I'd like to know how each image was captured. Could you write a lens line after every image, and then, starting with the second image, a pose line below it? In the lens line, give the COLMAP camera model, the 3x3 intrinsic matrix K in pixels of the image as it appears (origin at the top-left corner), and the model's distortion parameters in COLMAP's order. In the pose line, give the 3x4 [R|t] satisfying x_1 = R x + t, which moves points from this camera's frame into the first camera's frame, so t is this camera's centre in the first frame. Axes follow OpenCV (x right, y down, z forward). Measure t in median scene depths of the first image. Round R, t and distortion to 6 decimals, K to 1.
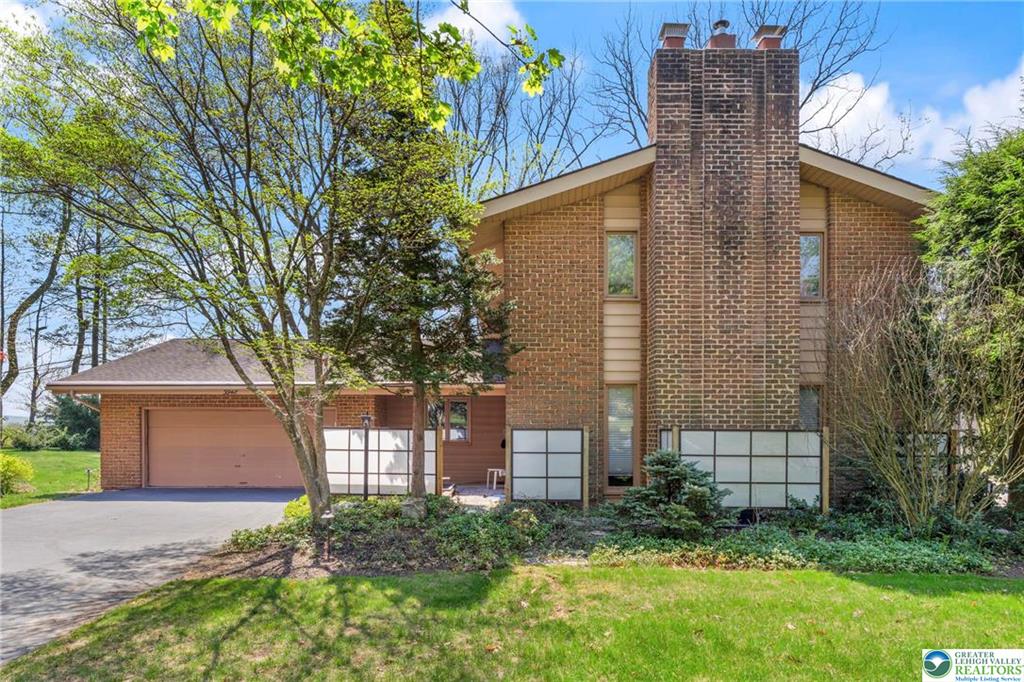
lens RADIAL K [[592.7, 0, 514.0], [0, 592.7, 393.2], [0, 0, 1]] dist [0.001029, 0.000285]
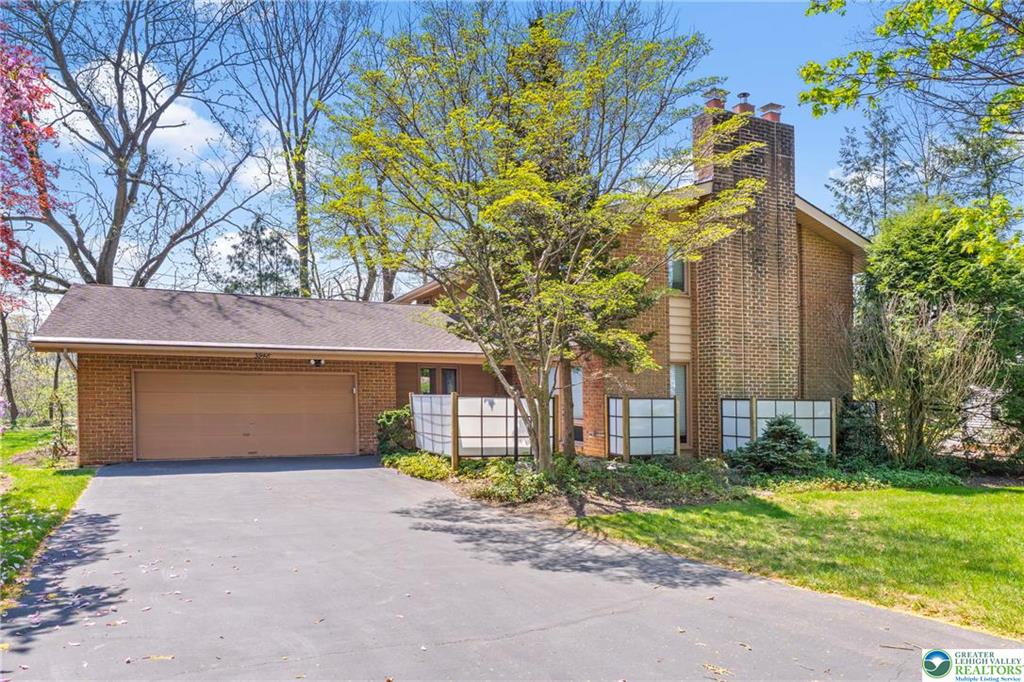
lens RADIAL K [[639.2, 0, 511.6], [0, 639.2, 340.7], [0, 0, 1]] dist [-0.004683, -0.000052]
pose [[0.921168, 0.038843, 0.387222, -0.704764], [-0.030761, 0.999161, -0.027049, -0.014370], [-0.387947, 0.013006, 0.921590, -0.123126]]
